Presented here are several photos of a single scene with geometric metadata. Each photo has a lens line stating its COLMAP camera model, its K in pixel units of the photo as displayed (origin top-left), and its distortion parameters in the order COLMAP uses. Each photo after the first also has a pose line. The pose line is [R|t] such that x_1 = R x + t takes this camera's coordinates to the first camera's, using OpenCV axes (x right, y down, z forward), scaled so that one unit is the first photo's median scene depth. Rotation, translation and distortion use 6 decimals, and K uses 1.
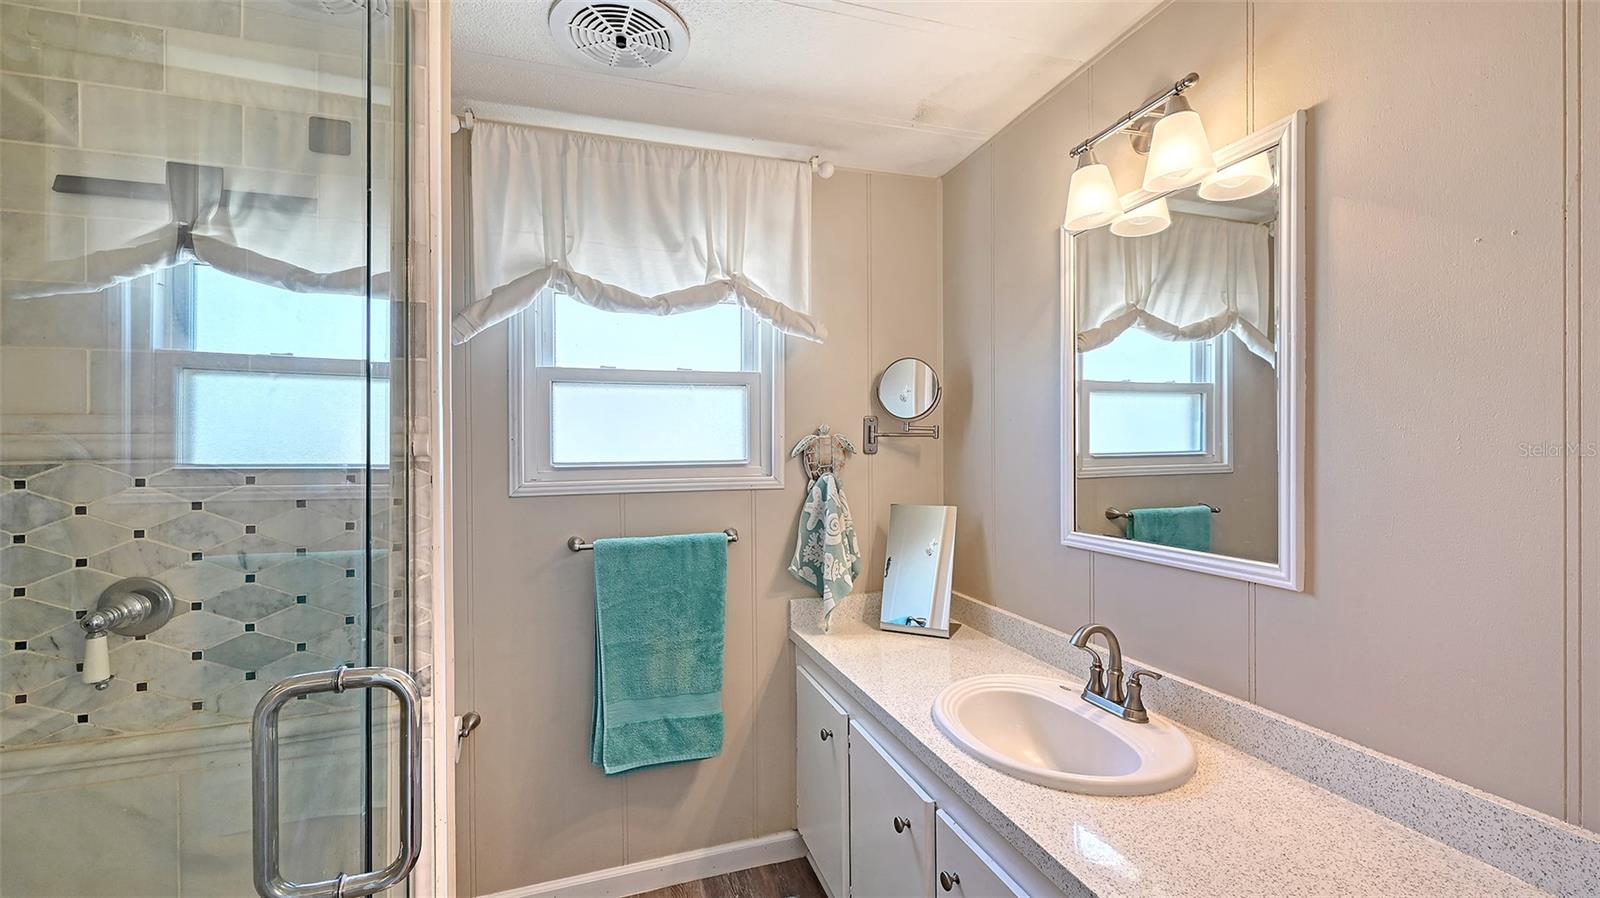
lens RADIAL K [[637.3, 0, 799.9], [0, 637.3, 448.5], [0, 0, 1]] dist [-0.001270, -0.000032]
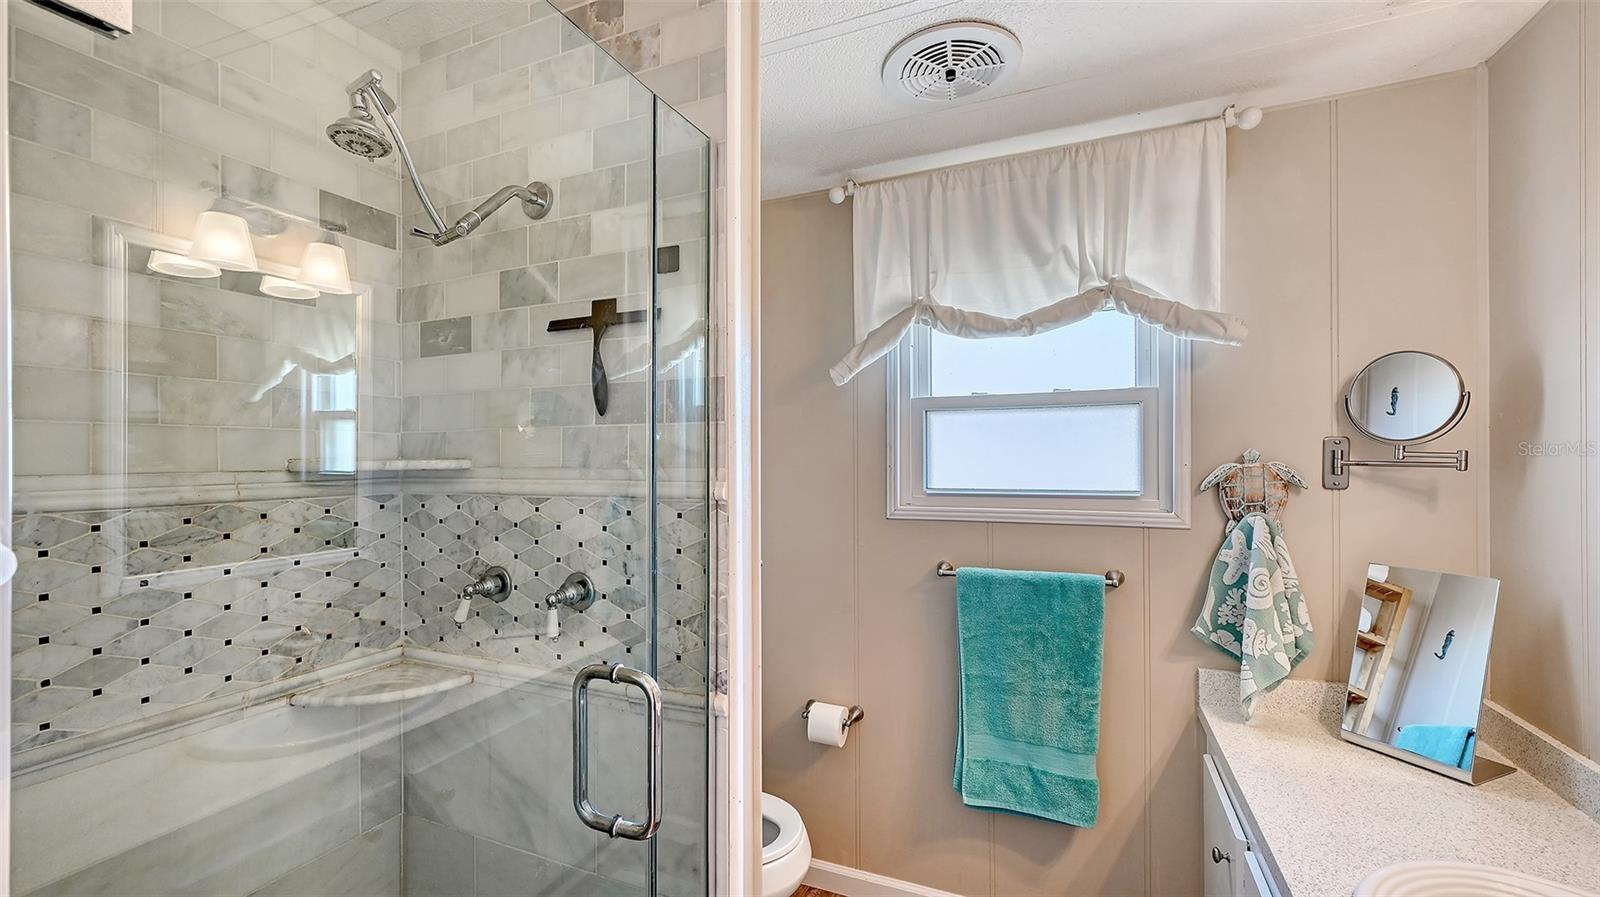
lens RADIAL K [[637.3, 0, 801.7], [0, 637.3, 452.2], [0, 0, 1]] dist [-0.001270, -0.000032]
pose [[0.751729, 0.001625, -0.659471, 0.150723], [-0.003094, 0.999995, -0.001062, -0.035089], [0.659465, 0.002839, 0.751730, 0.074141]]
